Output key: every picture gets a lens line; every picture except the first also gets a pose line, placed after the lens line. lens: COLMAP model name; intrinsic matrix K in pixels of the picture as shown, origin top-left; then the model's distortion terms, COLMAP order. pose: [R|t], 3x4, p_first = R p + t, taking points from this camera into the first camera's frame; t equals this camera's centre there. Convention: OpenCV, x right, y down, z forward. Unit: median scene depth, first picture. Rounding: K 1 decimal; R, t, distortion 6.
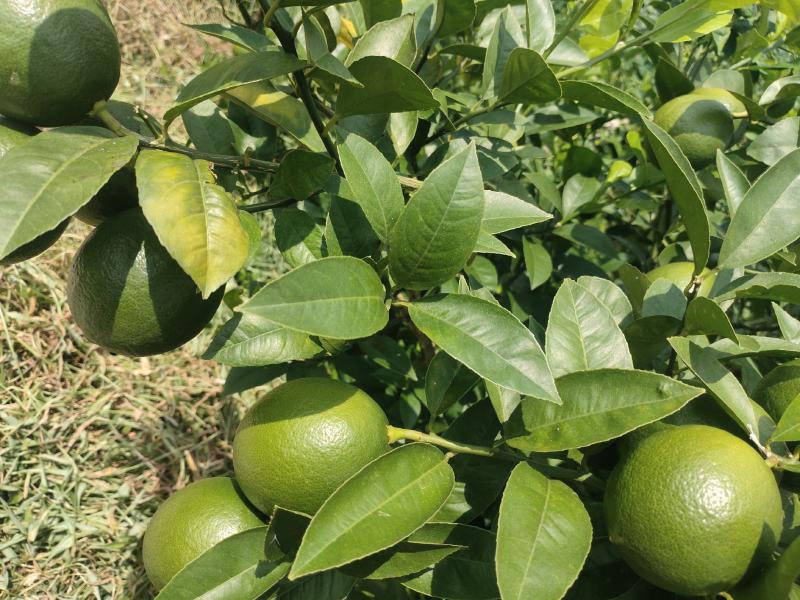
lens RADIAL K [[629.8, 0, 400.0], [0, 629.8, 300.0], [0, 0, 1]] dist [-0.009406, -0.006212]
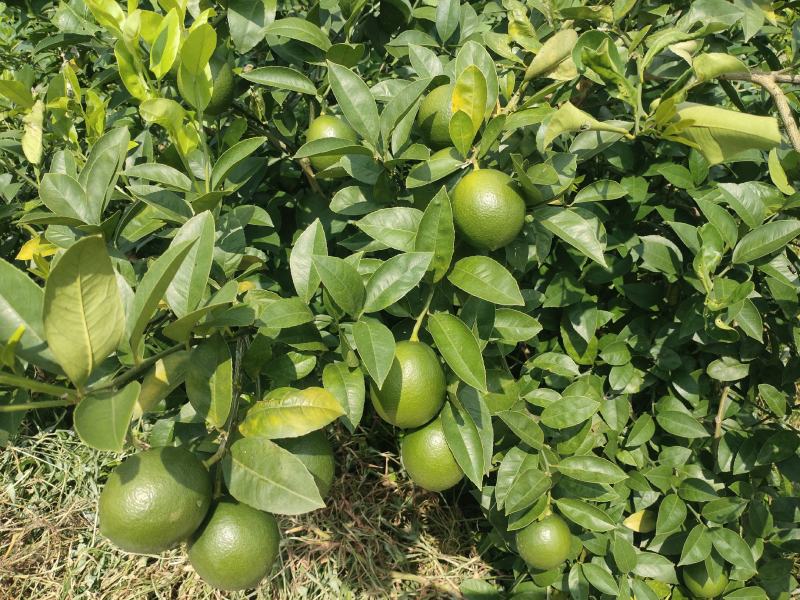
lens RADIAL K [[629.8, 0, 400.0], [0, 629.8, 300.0], [0, 0, 1]] dist [-0.009406, -0.006212]
pose [[0.222476, -0.959973, 0.170167, -0.187086], [0.864482, 0.274939, 0.420808, -0.529823], [-0.450750, 0.053487, 0.891047, -0.539884]]
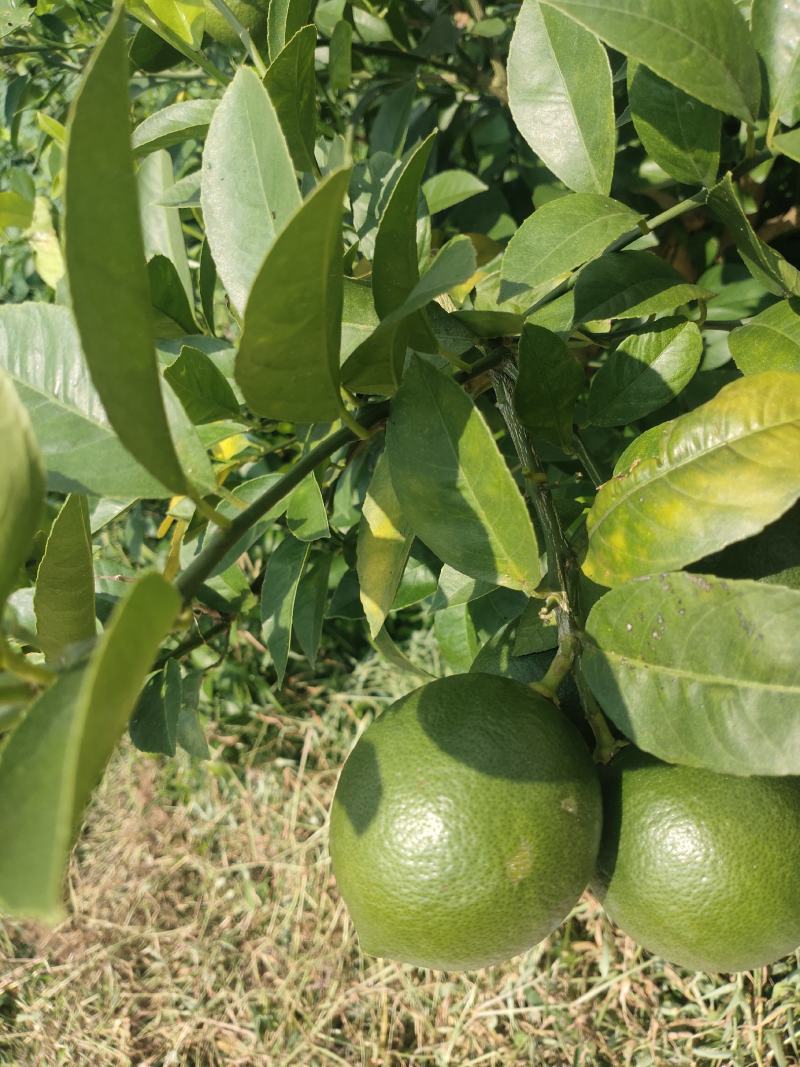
lens RADIAL K [[840.0, 0, 400.0], [0, 840.0, 533.5], [0, 0, 1]] dist [-0.009406, -0.006212]
pose [[-0.188340, -0.982100, -0.002610, -0.238551], [0.981984, -0.188358, 0.015128, -0.336362], [-0.015349, 0.000286, 0.999882, 0.155173]]
